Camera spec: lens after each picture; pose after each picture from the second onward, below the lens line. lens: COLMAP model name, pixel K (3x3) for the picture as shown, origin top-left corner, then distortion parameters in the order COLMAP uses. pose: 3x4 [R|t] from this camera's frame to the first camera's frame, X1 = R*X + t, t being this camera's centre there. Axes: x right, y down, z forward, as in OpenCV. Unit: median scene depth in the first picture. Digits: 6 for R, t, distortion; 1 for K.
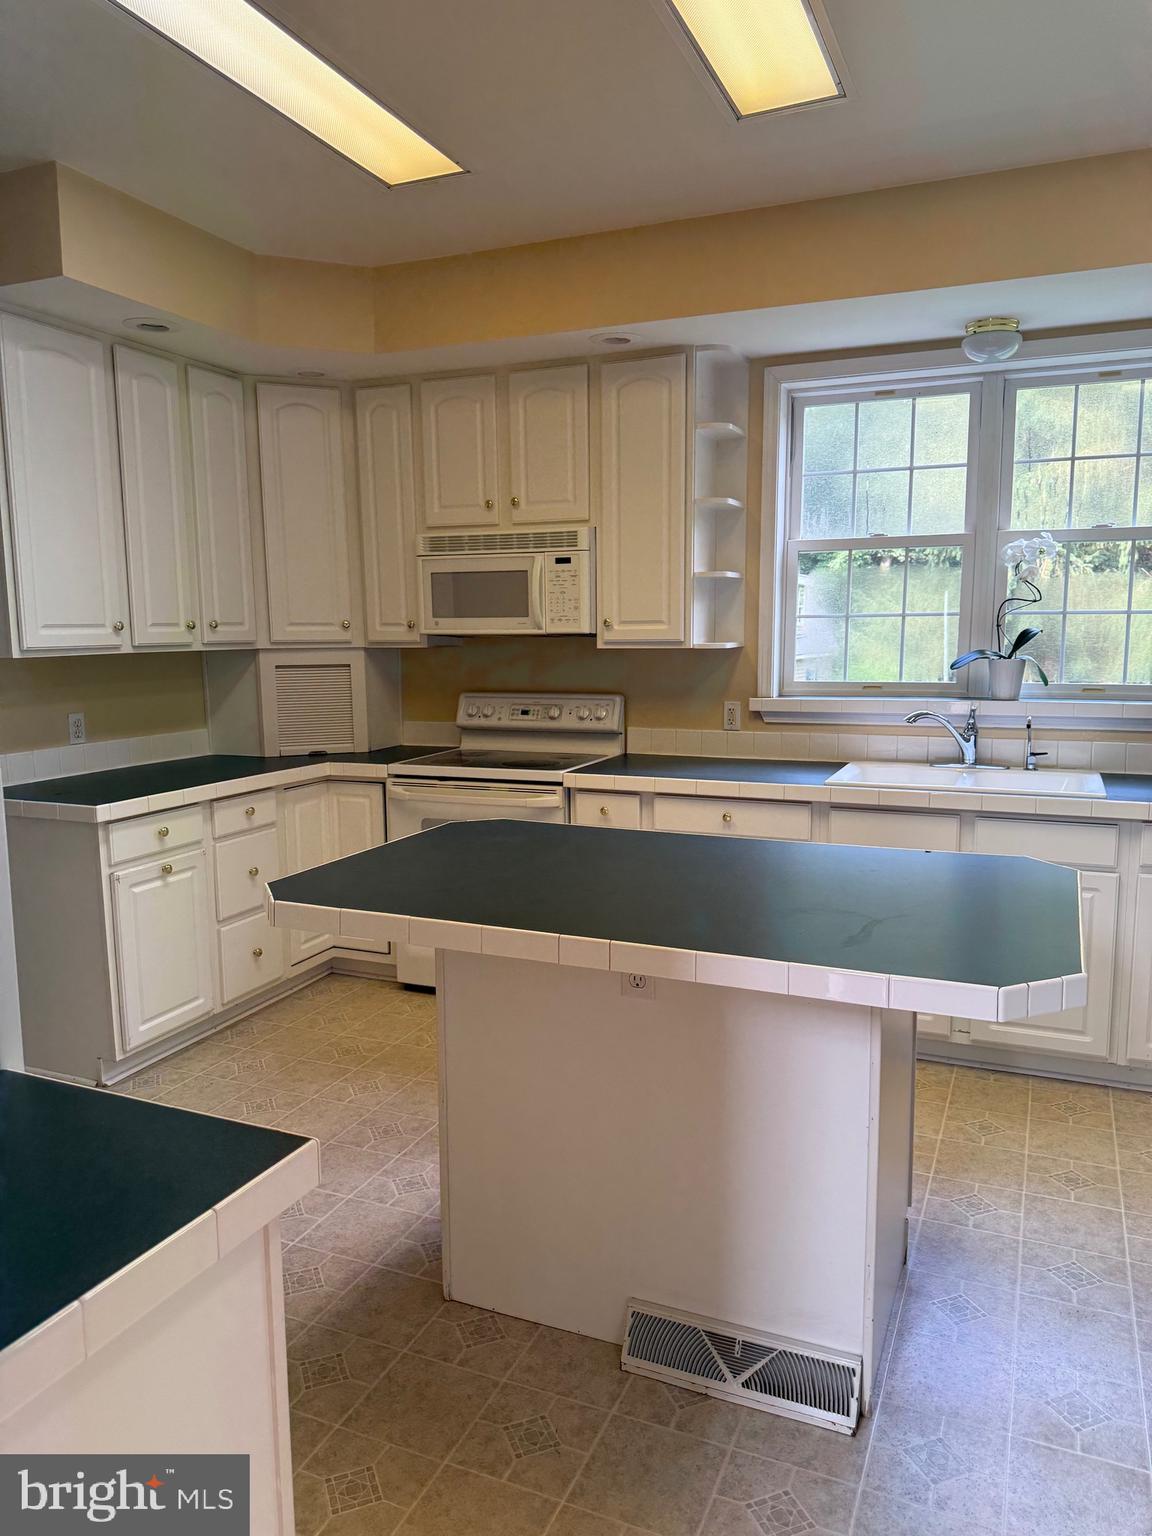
lens RADIAL K [[1083.3, 0, 599.3], [0, 1083.3, 762.1], [0, 0, 1]] dist [0.029746, -0.031757]
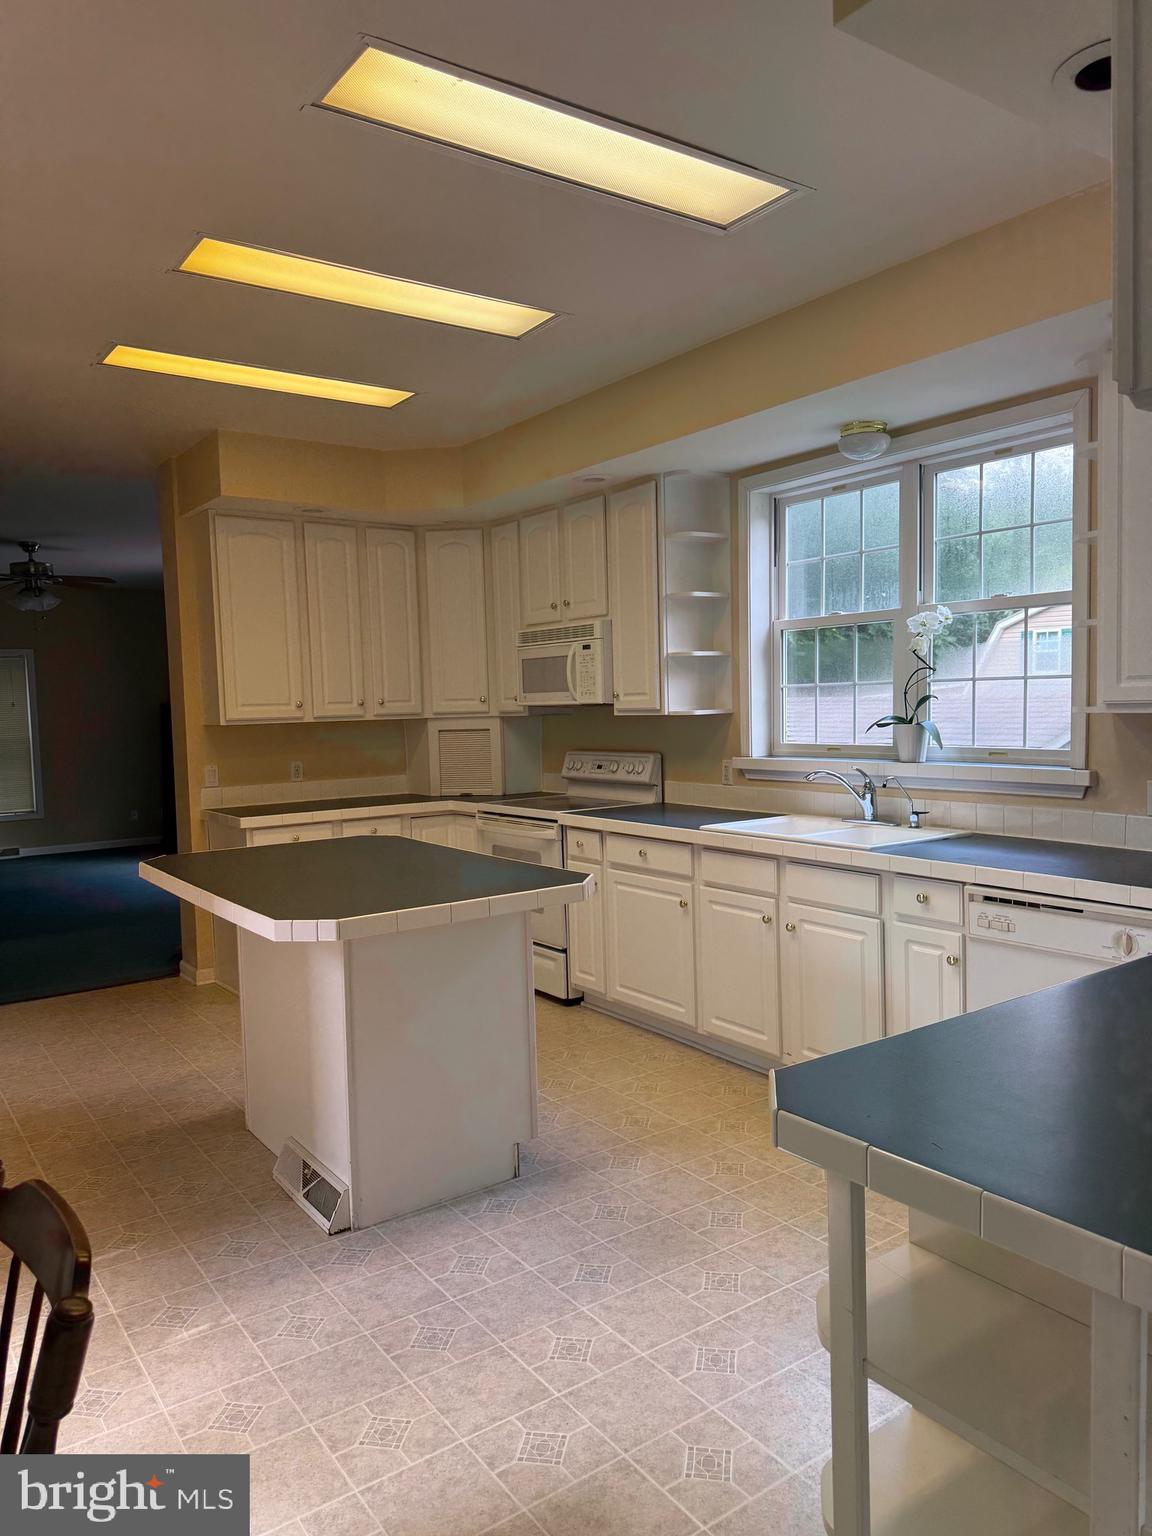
lens RADIAL K [[1083.3, 0, 575.7], [0, 1083.3, 768.2], [0, 0, 1]] dist [0.029746, -0.031757]
pose [[0.848536, 0.018479, -0.528814, 0.629880], [-0.045875, 0.998196, -0.038730, 0.005568], [0.527145, 0.057123, 0.847853, -0.077330]]
